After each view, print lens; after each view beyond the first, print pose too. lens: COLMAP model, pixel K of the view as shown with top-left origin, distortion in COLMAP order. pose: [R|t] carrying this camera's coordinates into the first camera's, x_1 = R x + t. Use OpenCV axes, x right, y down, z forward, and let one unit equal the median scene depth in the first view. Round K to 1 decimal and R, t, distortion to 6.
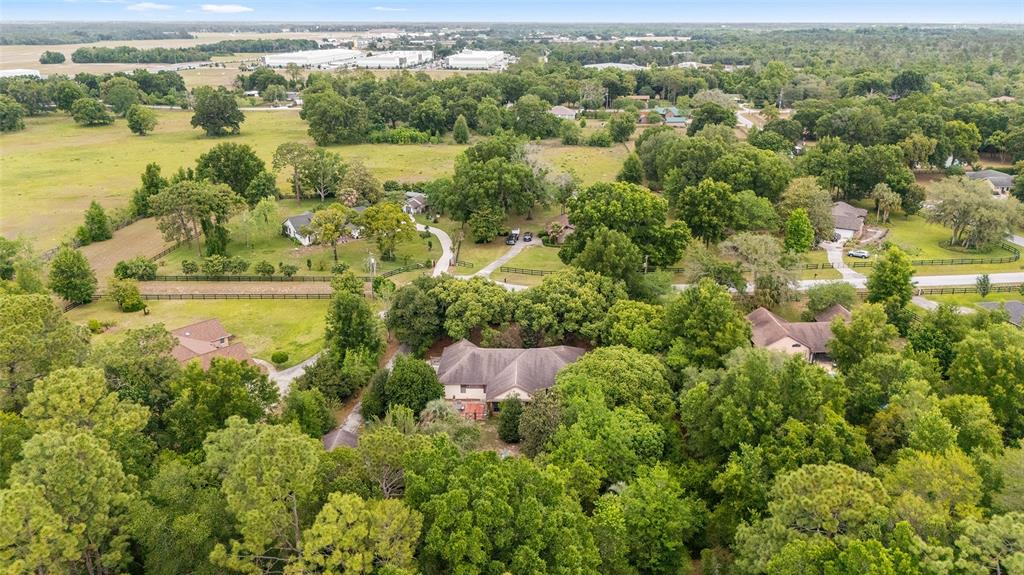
lens RADIAL K [[749.0, 0, 523.3], [0, 749.0, 287.9], [0, 0, 1]] dist [0.080972, -0.085952]
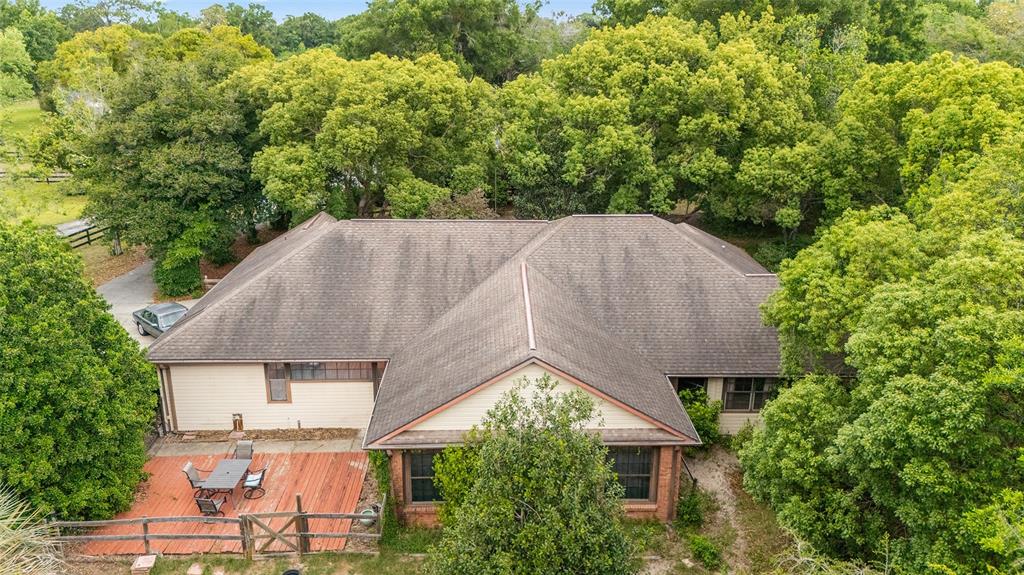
lens RADIAL K [[767.5, 0, 512.0], [0, 767.5, 287.5], [0, 0, 1]] dist [0.085431, -0.151623]
pose [[0.999259, -0.007681, 0.037704, -0.018823], [0.008082, 0.999912, -0.010499, 0.098264], [-0.037620, 0.010796, 0.999234, 0.694551]]
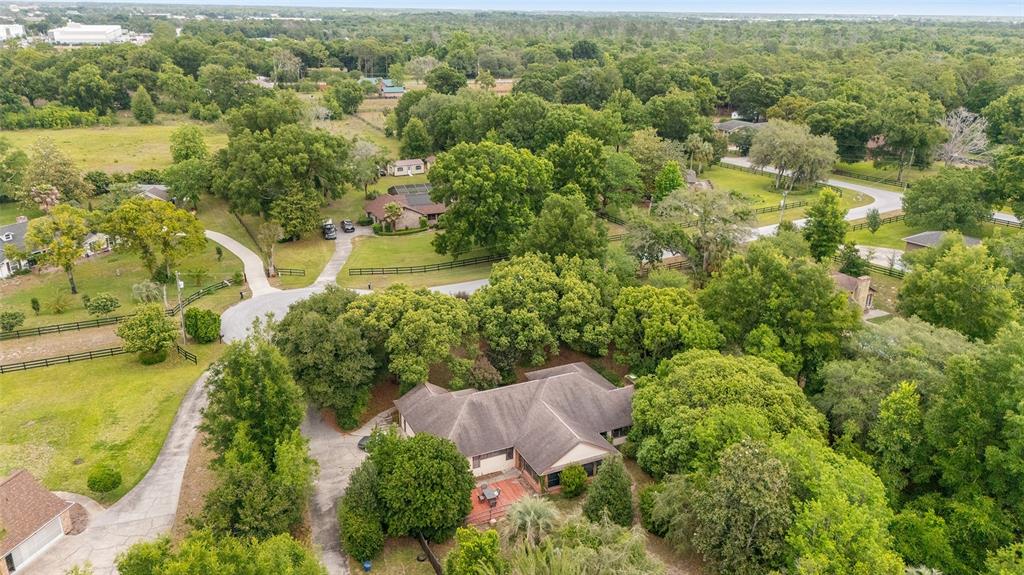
lens RADIAL K [[749.0, 0, 523.3], [0, 749.0, 287.9], [0, 0, 1]] dist [0.080972, -0.085952]
pose [[0.895850, -0.143082, 0.420689, -0.260350], [0.134629, 0.989639, 0.049899, -0.032622], [-0.423470, 0.011934, 0.905831, 0.367580]]
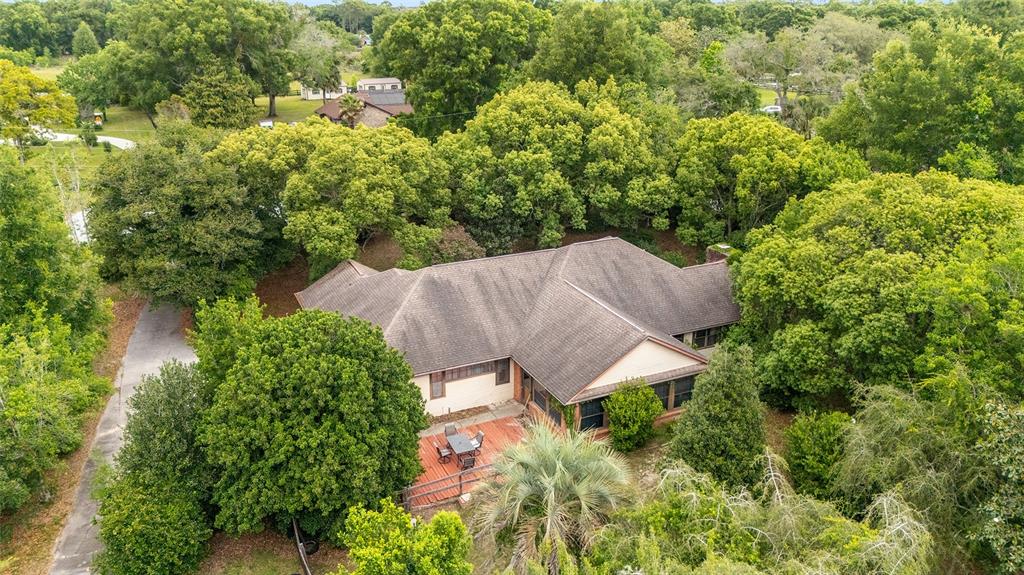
lens RADIAL K [[749.0, 0, 523.3], [0, 749.0, 287.9], [0, 0, 1]] dist [0.080972, -0.085952]
pose [[0.894064, -0.152938, 0.421022, -0.158148], [0.143350, 0.988168, 0.054545, 0.072609], [-0.424382, 0.011586, 0.905409, 0.622800]]
